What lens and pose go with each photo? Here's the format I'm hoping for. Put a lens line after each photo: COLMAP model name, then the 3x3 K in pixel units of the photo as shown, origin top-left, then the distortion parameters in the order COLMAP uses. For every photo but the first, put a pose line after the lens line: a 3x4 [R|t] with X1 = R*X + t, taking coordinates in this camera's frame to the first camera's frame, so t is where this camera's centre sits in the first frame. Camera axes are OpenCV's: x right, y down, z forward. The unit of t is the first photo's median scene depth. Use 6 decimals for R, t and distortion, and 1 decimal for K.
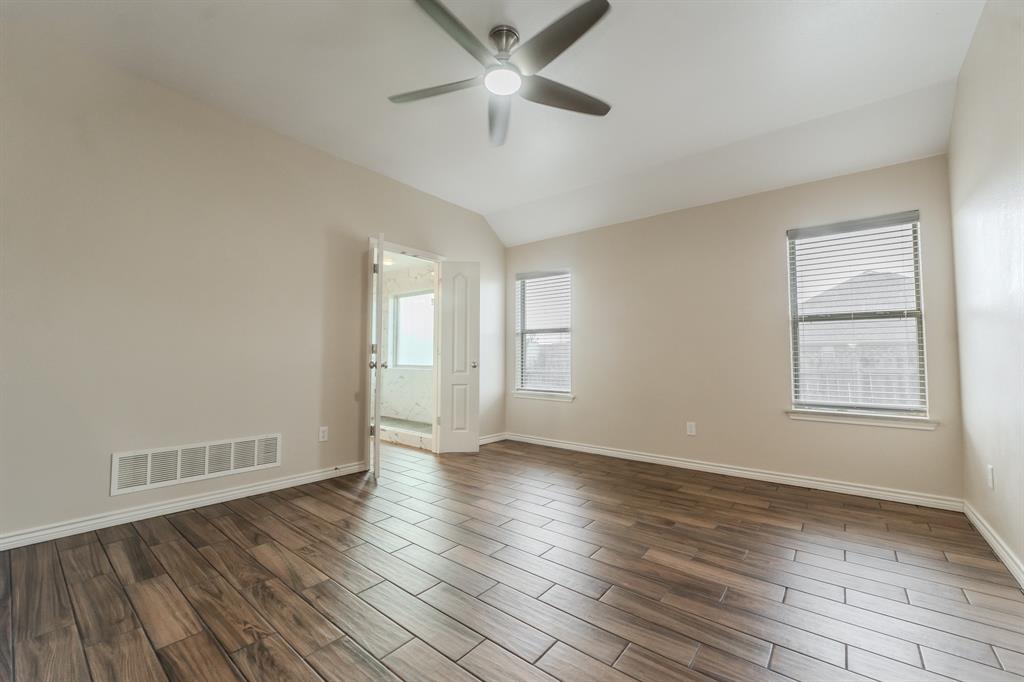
lens RADIAL K [[409.0, 0, 509.4], [0, 409.0, 343.3], [0, 0, 1]] dist [-0.003939, -0.000316]
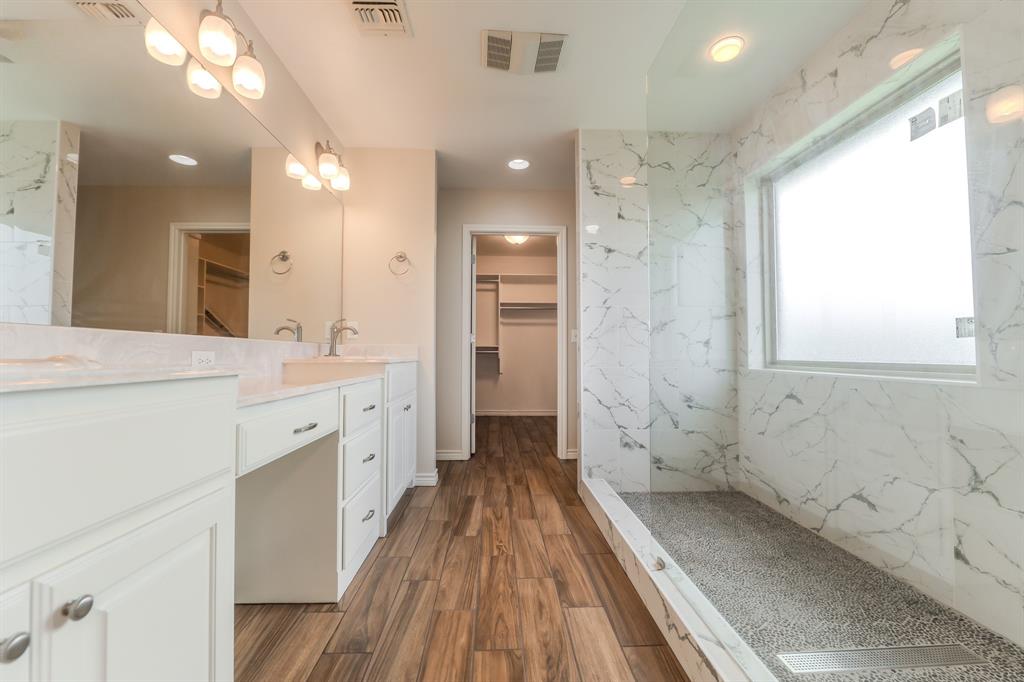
lens RADIAL K [[409.0, 0, 514.1], [0, 409.0, 339.5], [0, 0, 1]] dist [-0.003939, -0.000316]
pose [[0.670979, -0.030717, -0.740840, -0.418503], [0.030826, 0.999433, -0.013520, 0.081133], [0.740835, -0.013766, 0.671546, 1.514389]]
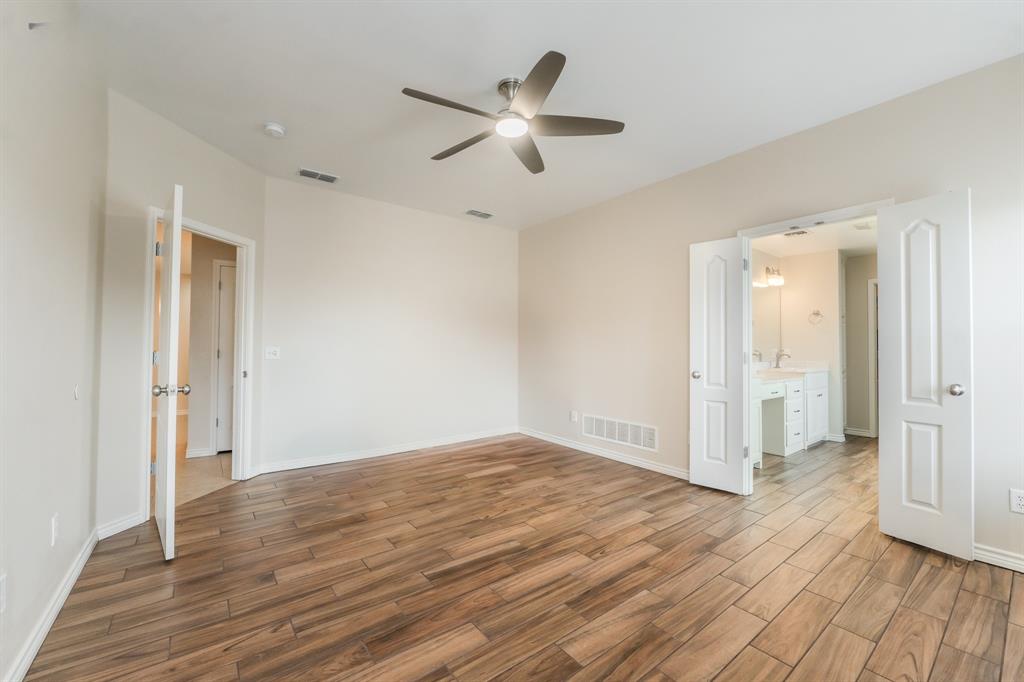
lens RADIAL K [[409.0, 0, 510.6], [0, 409.0, 339.8], [0, 0, 1]] dist [-0.003939, -0.000316]
pose [[-0.225285, -0.024927, -0.973974, 0.884893], [0.029706, 0.999032, -0.032439, -0.019497], [0.973840, -0.036241, -0.224327, 1.002914]]
